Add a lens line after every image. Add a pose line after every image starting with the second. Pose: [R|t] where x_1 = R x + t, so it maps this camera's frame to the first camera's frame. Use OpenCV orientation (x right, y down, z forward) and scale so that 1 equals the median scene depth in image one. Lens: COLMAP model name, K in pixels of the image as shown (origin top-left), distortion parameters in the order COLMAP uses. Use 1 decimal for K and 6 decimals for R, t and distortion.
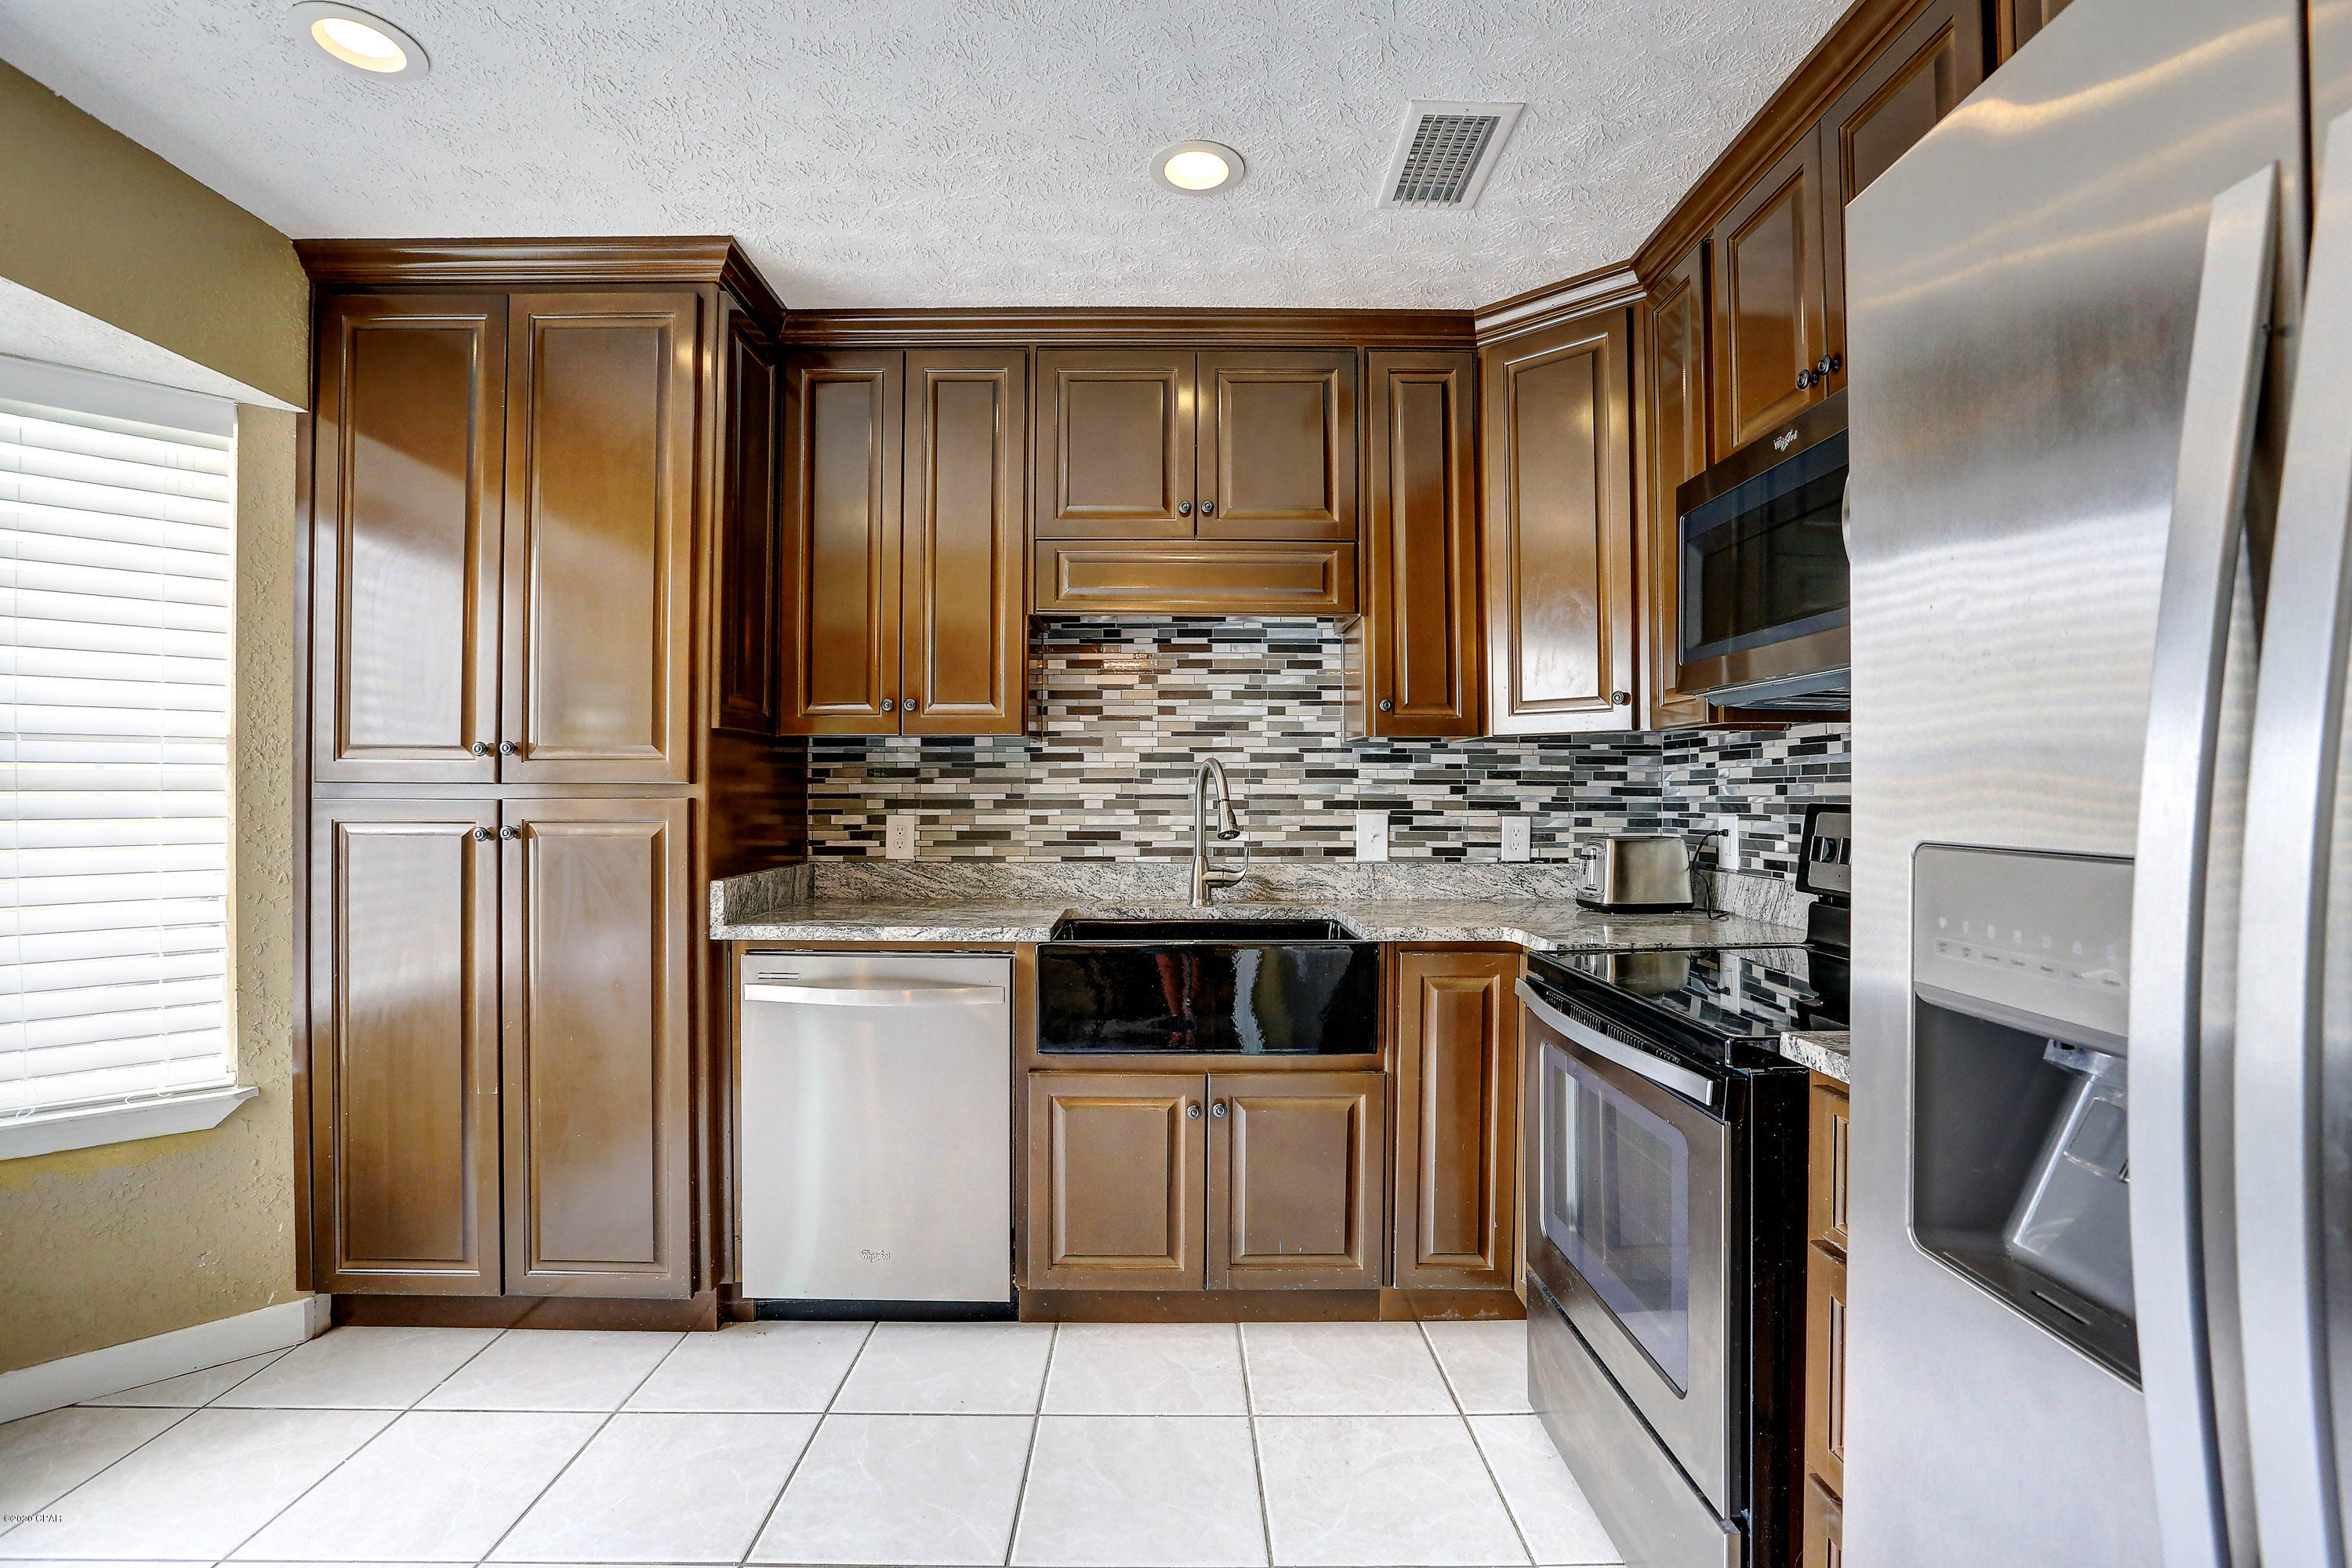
lens RADIAL K [[1110.5, 0, 1155.0], [0, 1110.5, 782.1], [0, 0, 1]] dist [-0.066471, 0.036868]
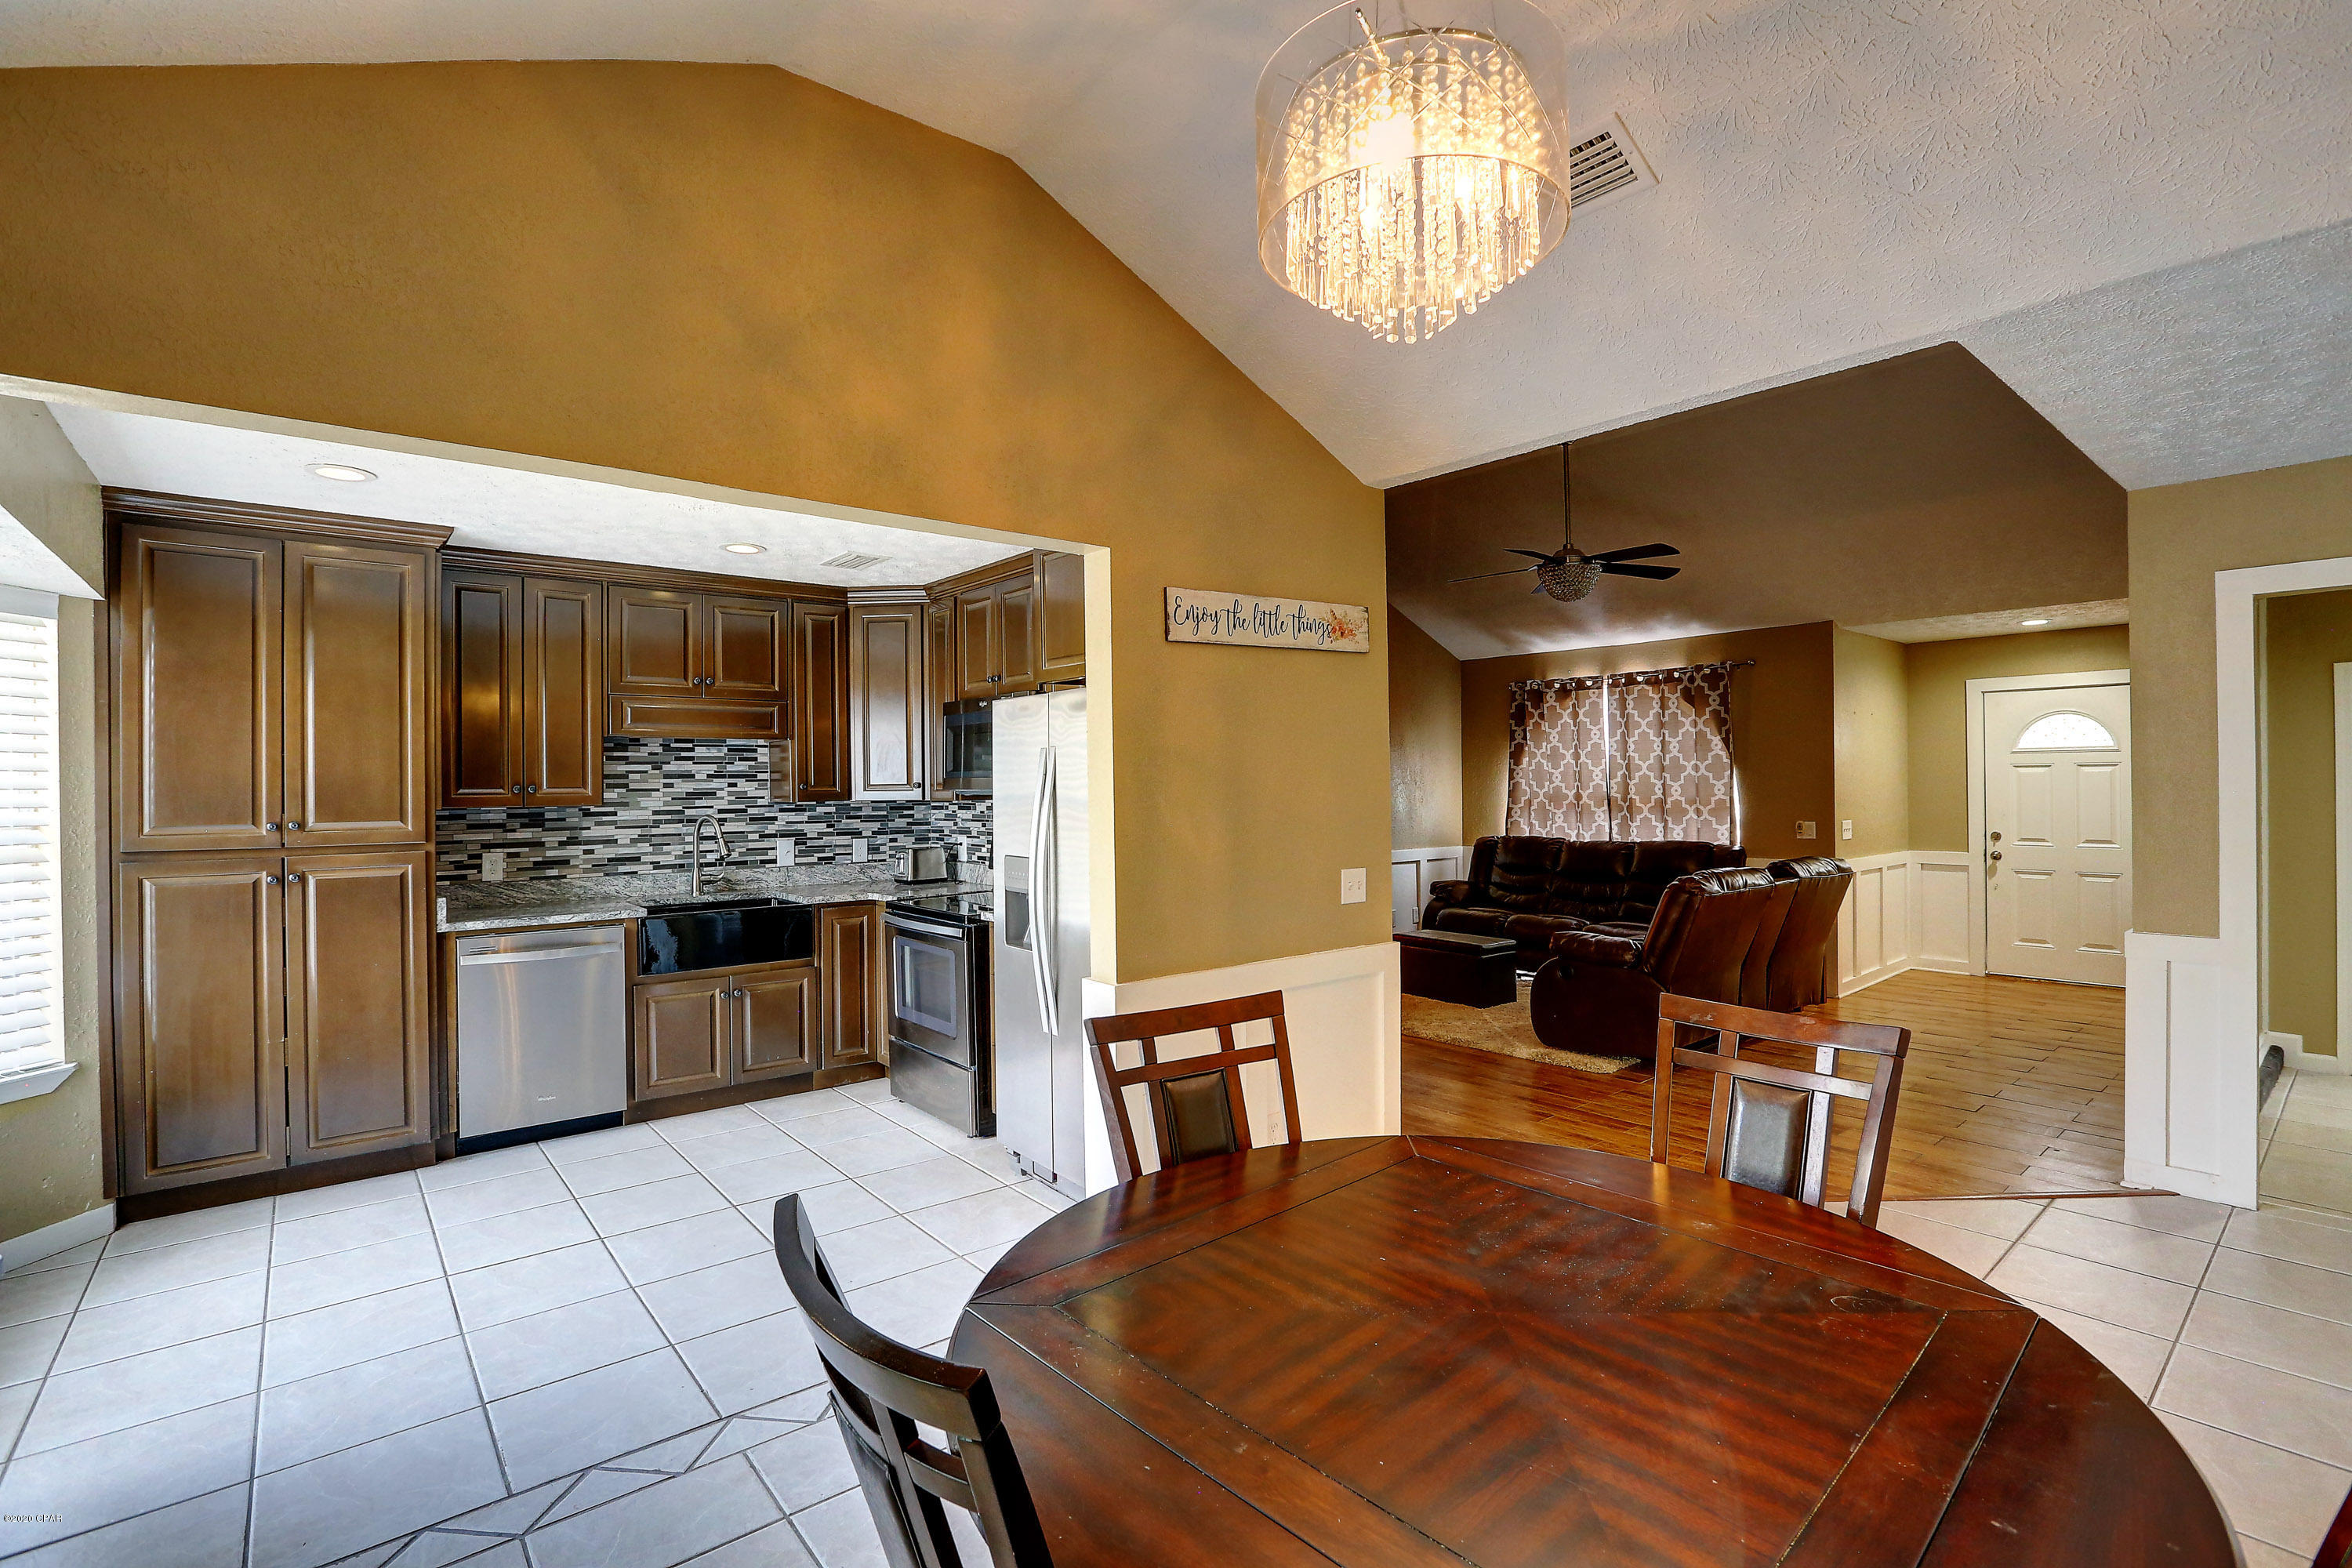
lens RADIAL K [[1069.2, 0, 1164.5], [0, 1069.2, 781.2], [0, 0, 1]] dist [-0.059198, 0.023758]
pose [[0.777978, -0.007738, 0.628244, -0.424190], [0.006999, 0.999969, 0.003650, -0.071745], [-0.628253, 0.001558, 0.778008, -0.775207]]
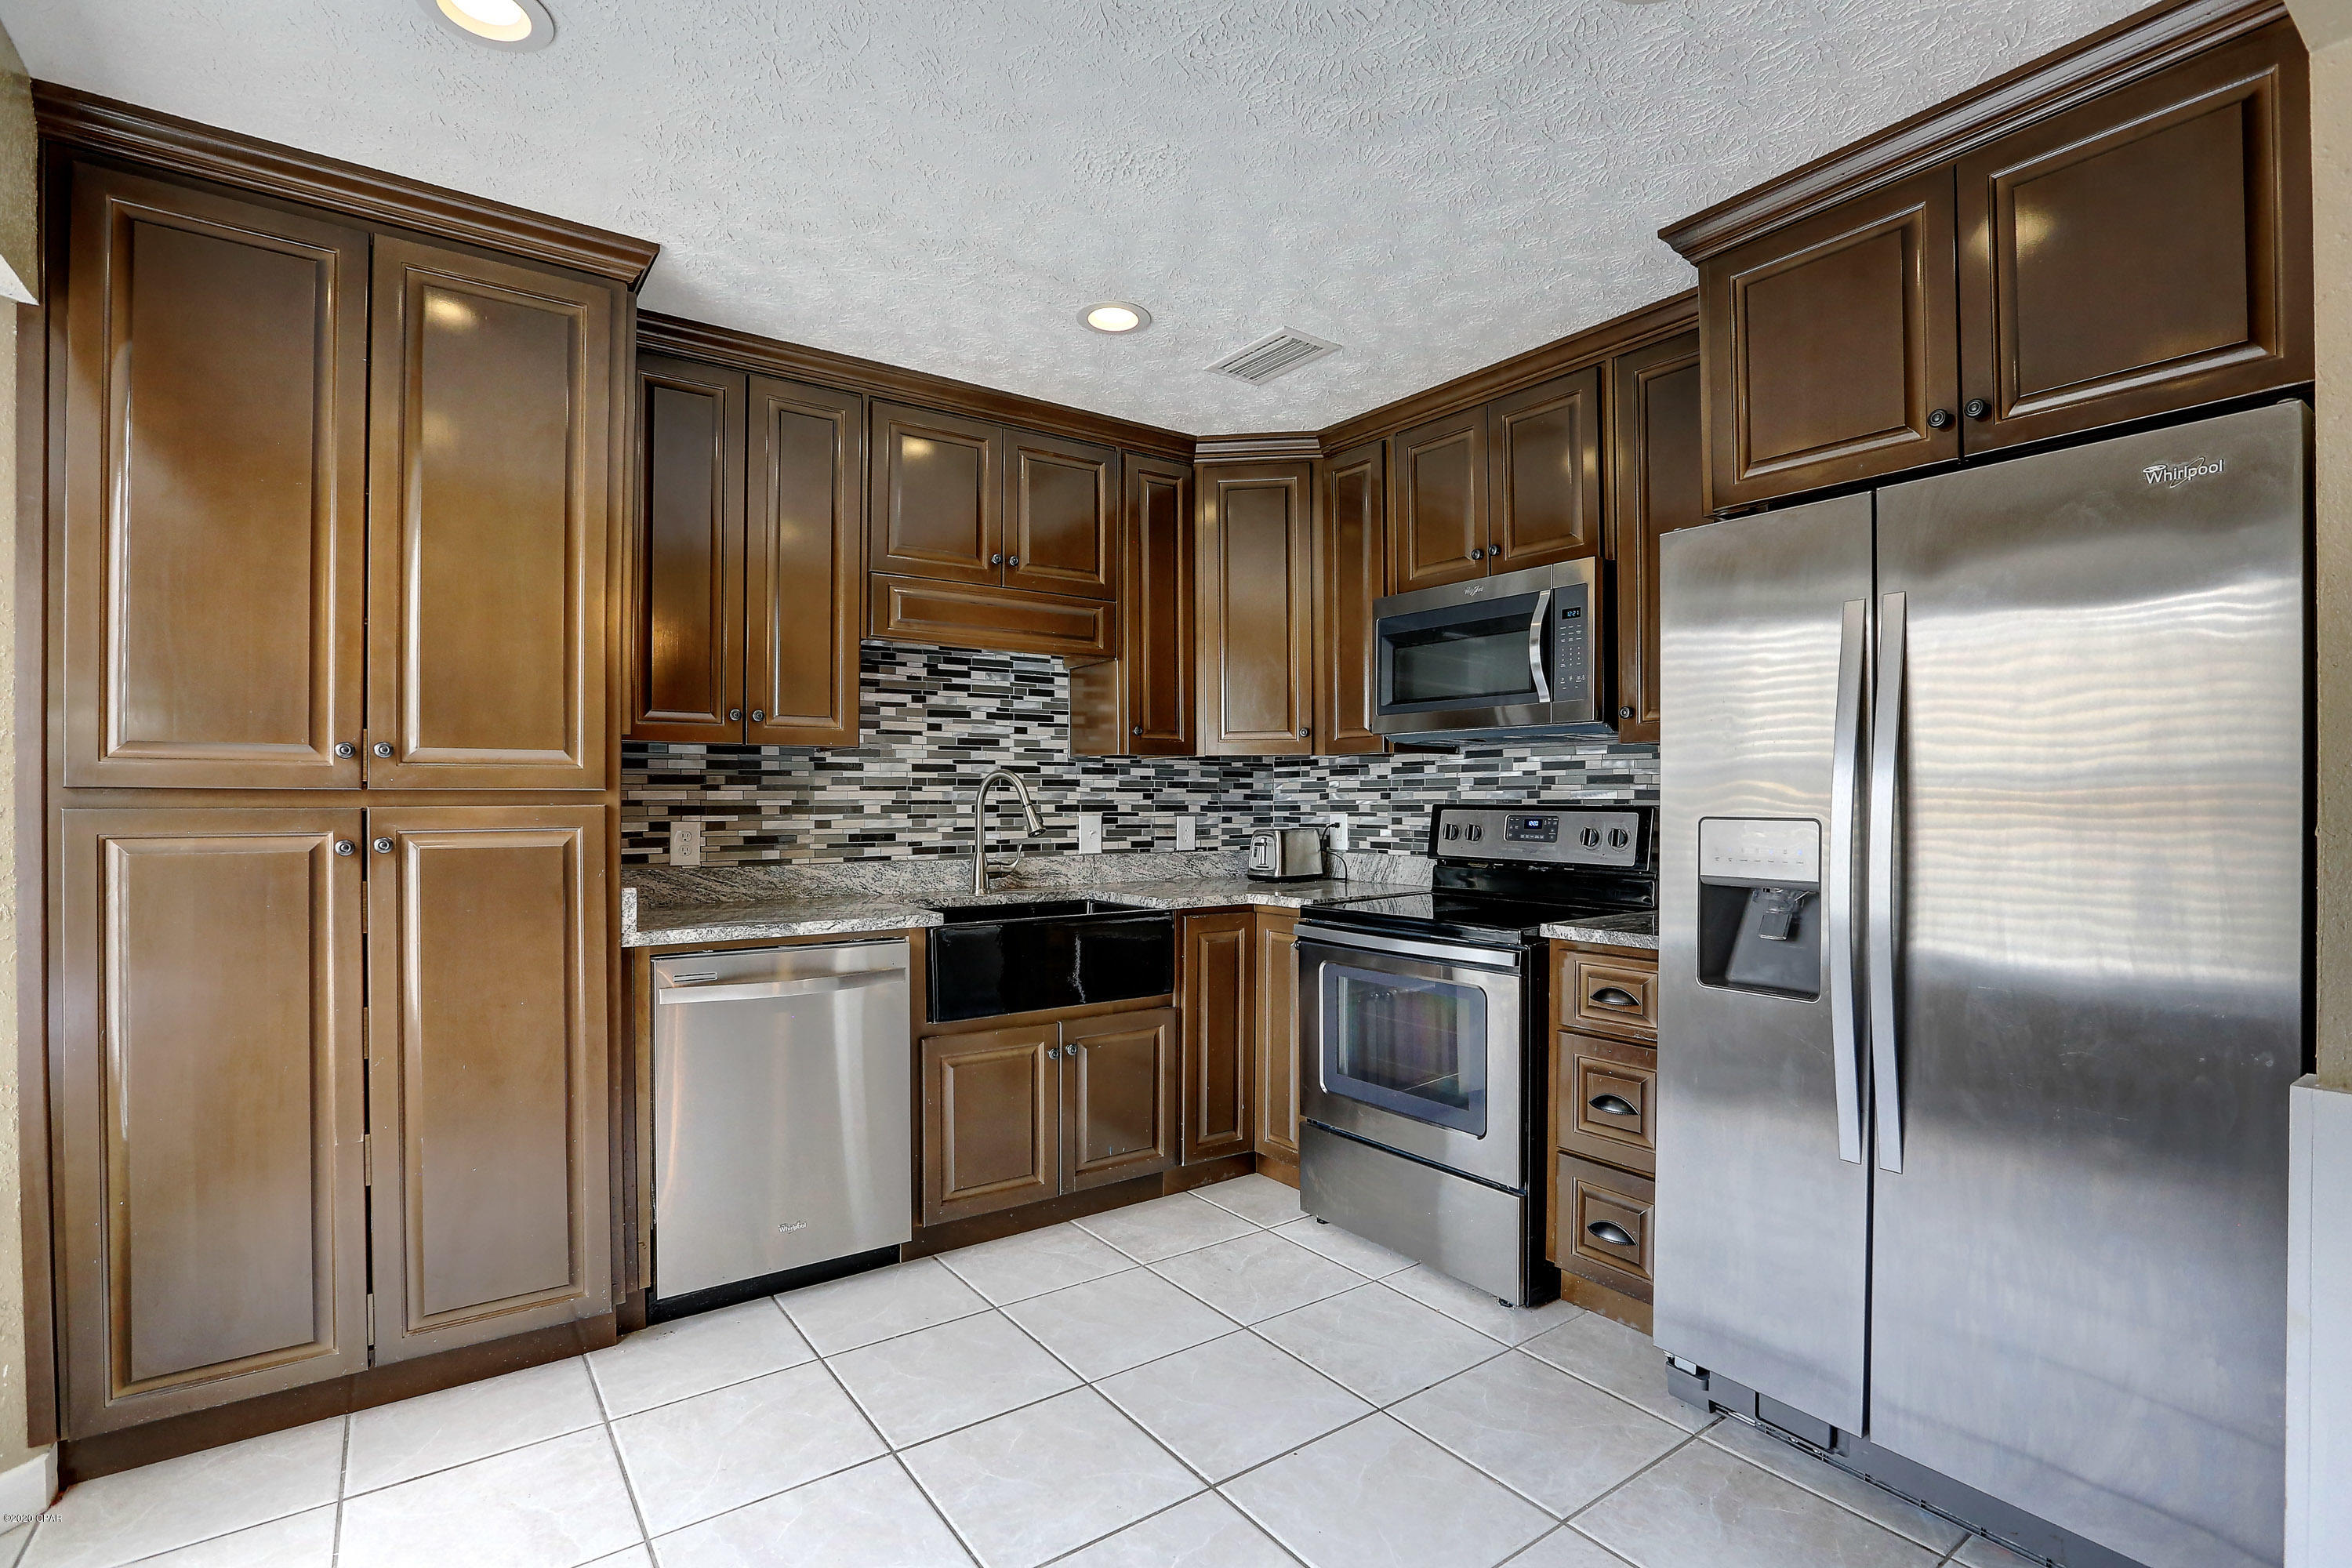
lens RADIAL K [[1106.3, 0, 1199.6], [0, 1106.3, 799.6], [0, 0, 1]] dist [-0.061188, 0.024794]
pose [[0.808847, -0.002857, 0.588013, -0.436898], [-0.002887, 0.999957, 0.008830, -0.000400], [-0.588013, -0.008840, 0.808803, -0.080116]]
